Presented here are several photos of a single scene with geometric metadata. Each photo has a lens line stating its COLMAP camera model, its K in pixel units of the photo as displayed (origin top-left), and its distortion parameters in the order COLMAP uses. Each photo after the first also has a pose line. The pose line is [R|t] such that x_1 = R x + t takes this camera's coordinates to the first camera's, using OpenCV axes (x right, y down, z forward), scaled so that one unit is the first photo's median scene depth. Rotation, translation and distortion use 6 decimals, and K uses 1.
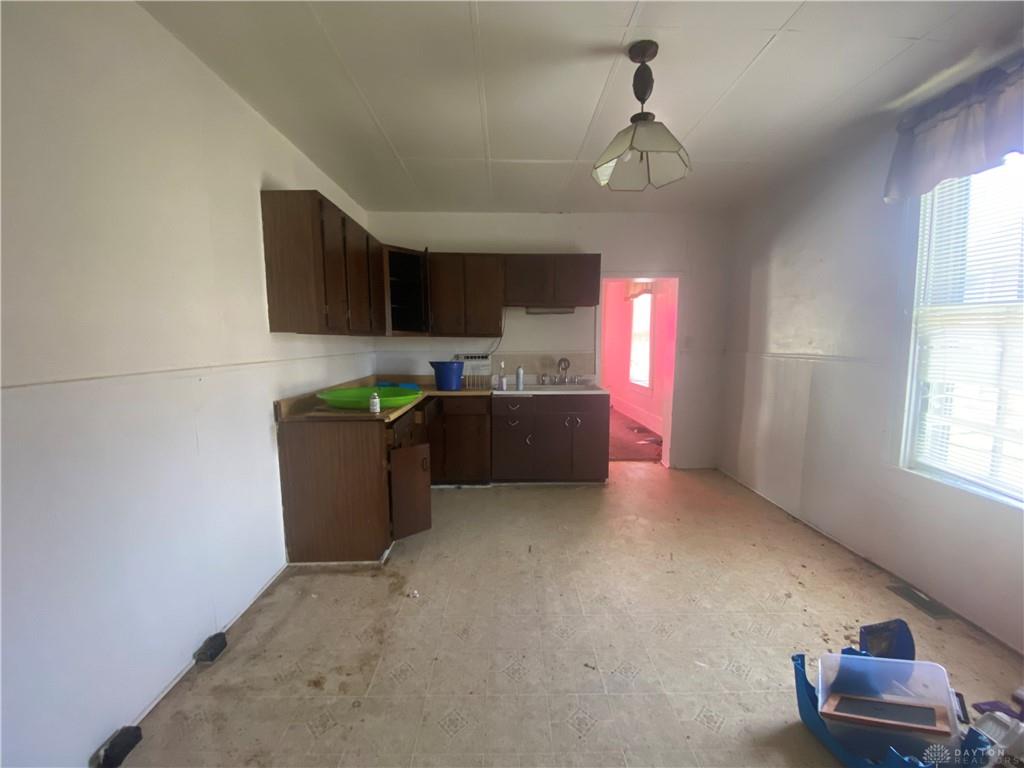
lens RADIAL K [[419.7, 0, 512.0], [0, 419.7, 384.0], [0, 0, 1]] dist [0.032814, -0.027354]
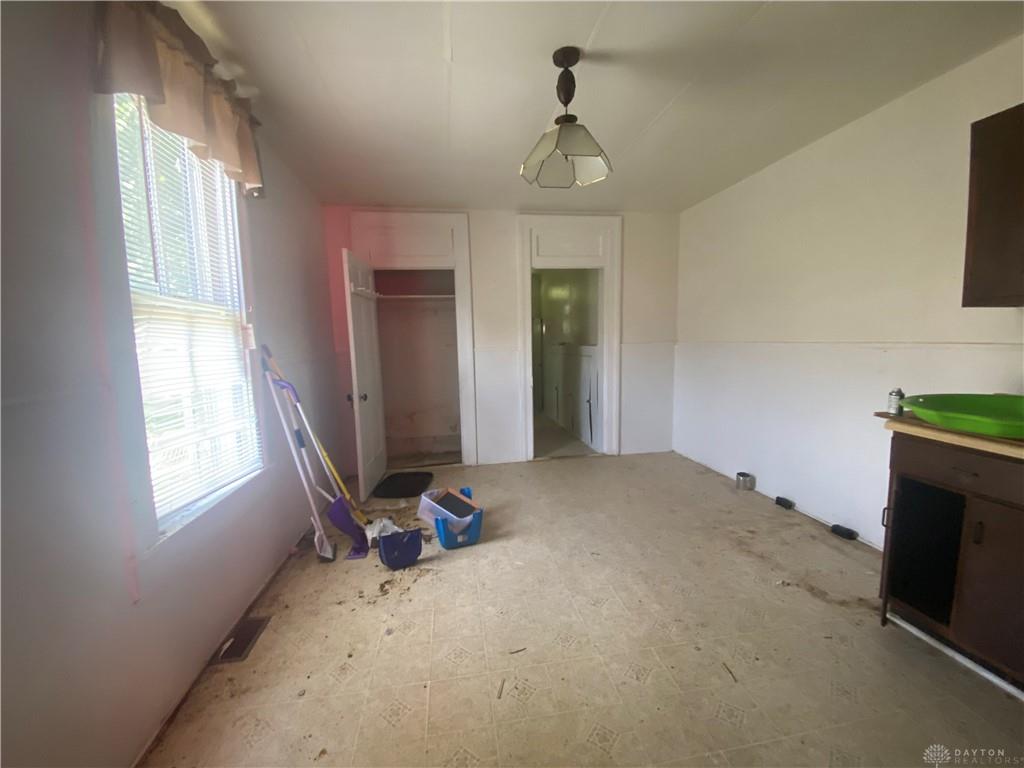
lens RADIAL K [[419.7, 0, 512.0], [0, 419.7, 384.0], [0, 0, 1]] dist [0.032814, -0.027354]
pose [[-0.990232, 0.041573, -0.133084, 0.564823], [0.012253, 0.976768, 0.213949, -0.195255], [0.138887, 0.210228, -0.967737, 1.987484]]
